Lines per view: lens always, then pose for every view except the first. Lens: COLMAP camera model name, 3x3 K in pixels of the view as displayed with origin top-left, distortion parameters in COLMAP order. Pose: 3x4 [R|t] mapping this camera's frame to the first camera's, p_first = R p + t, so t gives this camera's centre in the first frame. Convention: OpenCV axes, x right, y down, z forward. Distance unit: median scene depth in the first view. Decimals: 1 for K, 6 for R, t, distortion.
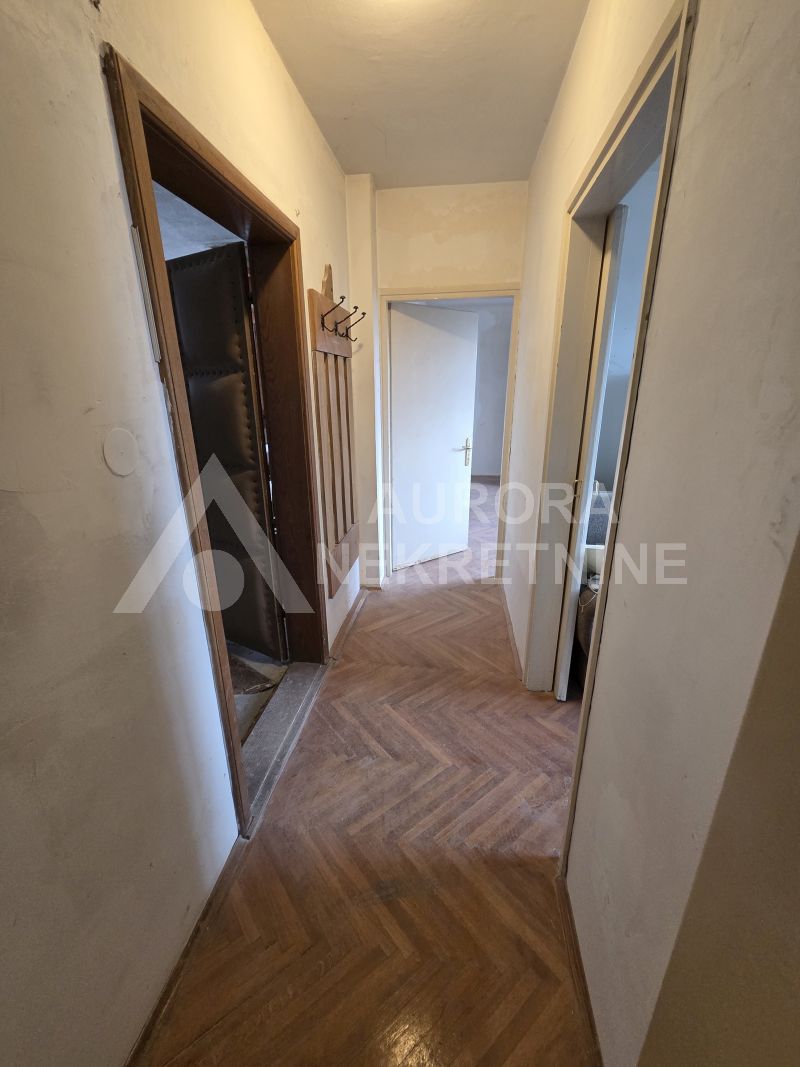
lens RADIAL K [[439.0, 0, 400.3], [0, 439.0, 533.0], [0, 0, 1]] dist [0.003325, -0.000124]
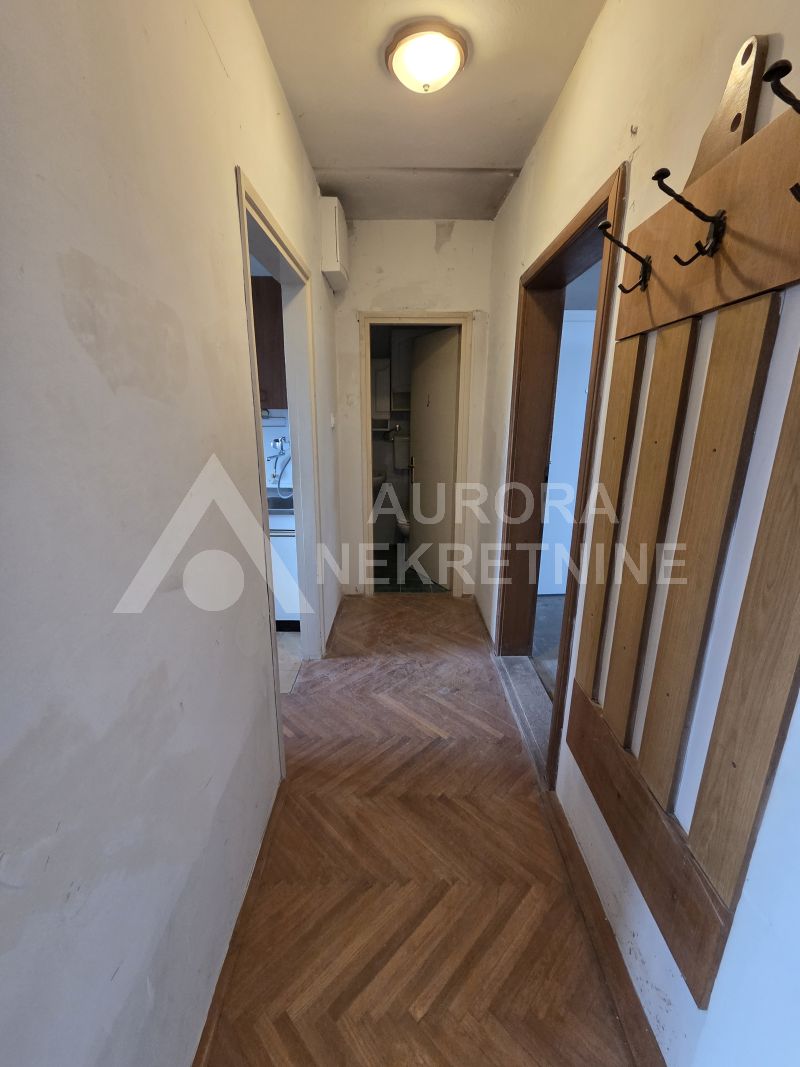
lens RADIAL K [[439.0, 0, 400.4], [0, 439.0, 530.8], [0, 0, 1]] dist [0.003325, -0.000124]
pose [[-0.991345, 0.042711, -0.124137, 0.177774], [-0.034576, 0.827262, 0.560751, -0.551556], [0.126644, 0.560190, -0.818626, 1.653057]]
